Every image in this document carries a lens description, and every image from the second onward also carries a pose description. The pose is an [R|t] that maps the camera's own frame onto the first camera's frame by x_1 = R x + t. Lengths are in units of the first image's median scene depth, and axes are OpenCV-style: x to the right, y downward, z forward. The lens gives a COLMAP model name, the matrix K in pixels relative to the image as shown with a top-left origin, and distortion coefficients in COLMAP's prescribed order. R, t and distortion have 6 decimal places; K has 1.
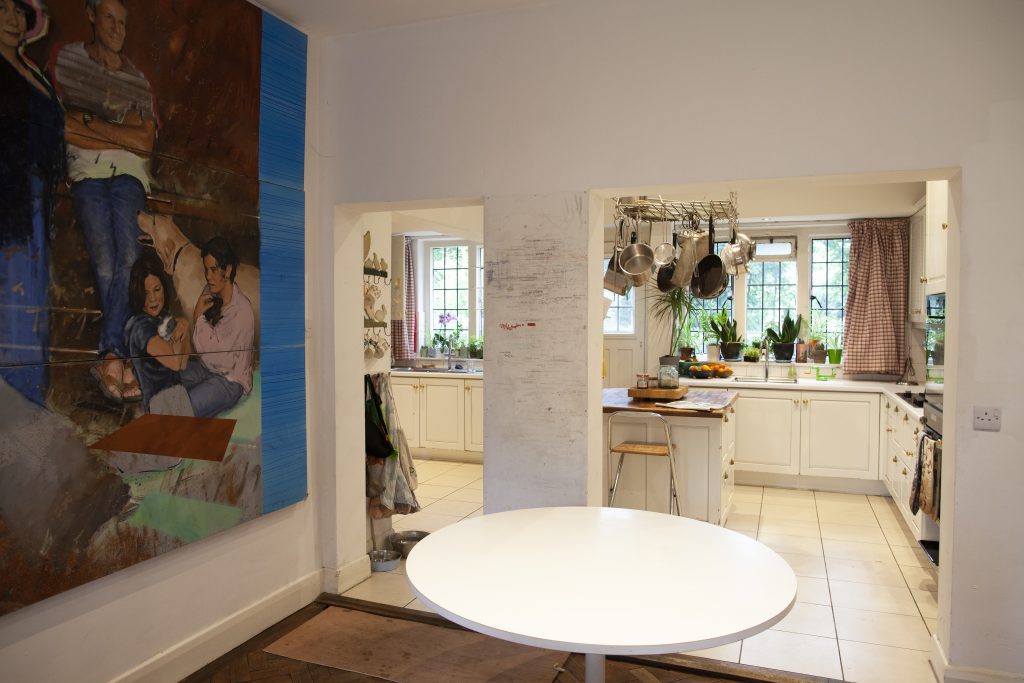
lens RADIAL K [[679.8, 0, 515.6], [0, 679.8, 340.1], [0, 0, 1]] dist [-0.065249, 0.085256]
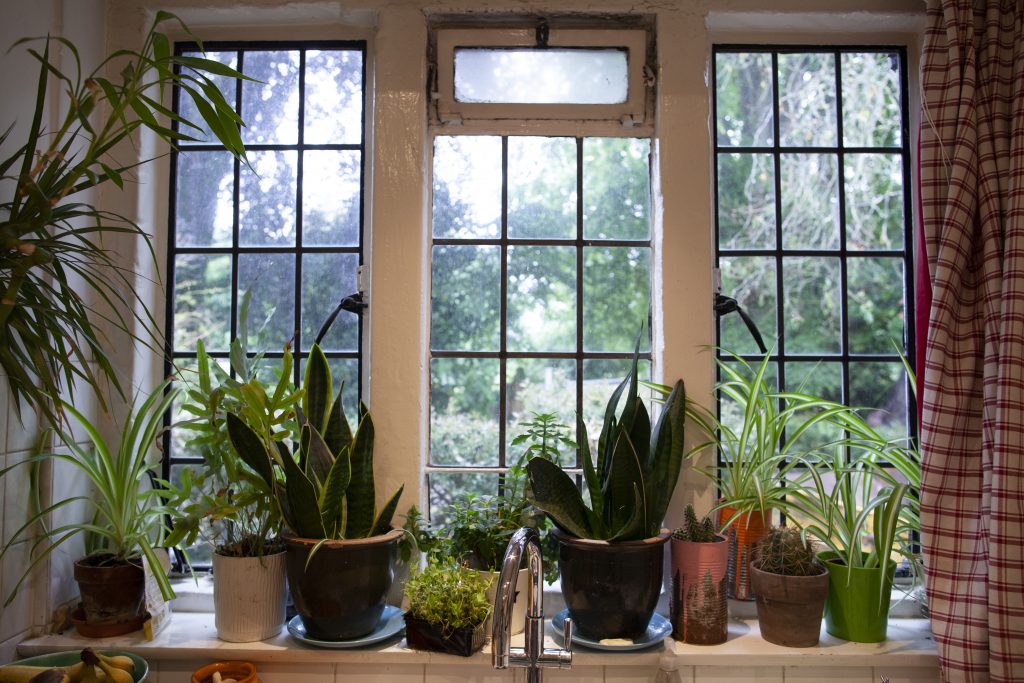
lens RADIAL K [[679.8, 0, 515.6], [0, 679.8, 340.1], [0, 0, 1]] dist [-0.065249, 0.085256]
pose [[0.934582, 0.019229, 0.355228, 0.301602], [0.006265, 0.997494, -0.070477, -0.036925], [-0.355693, 0.068092, 0.932119, 0.821627]]
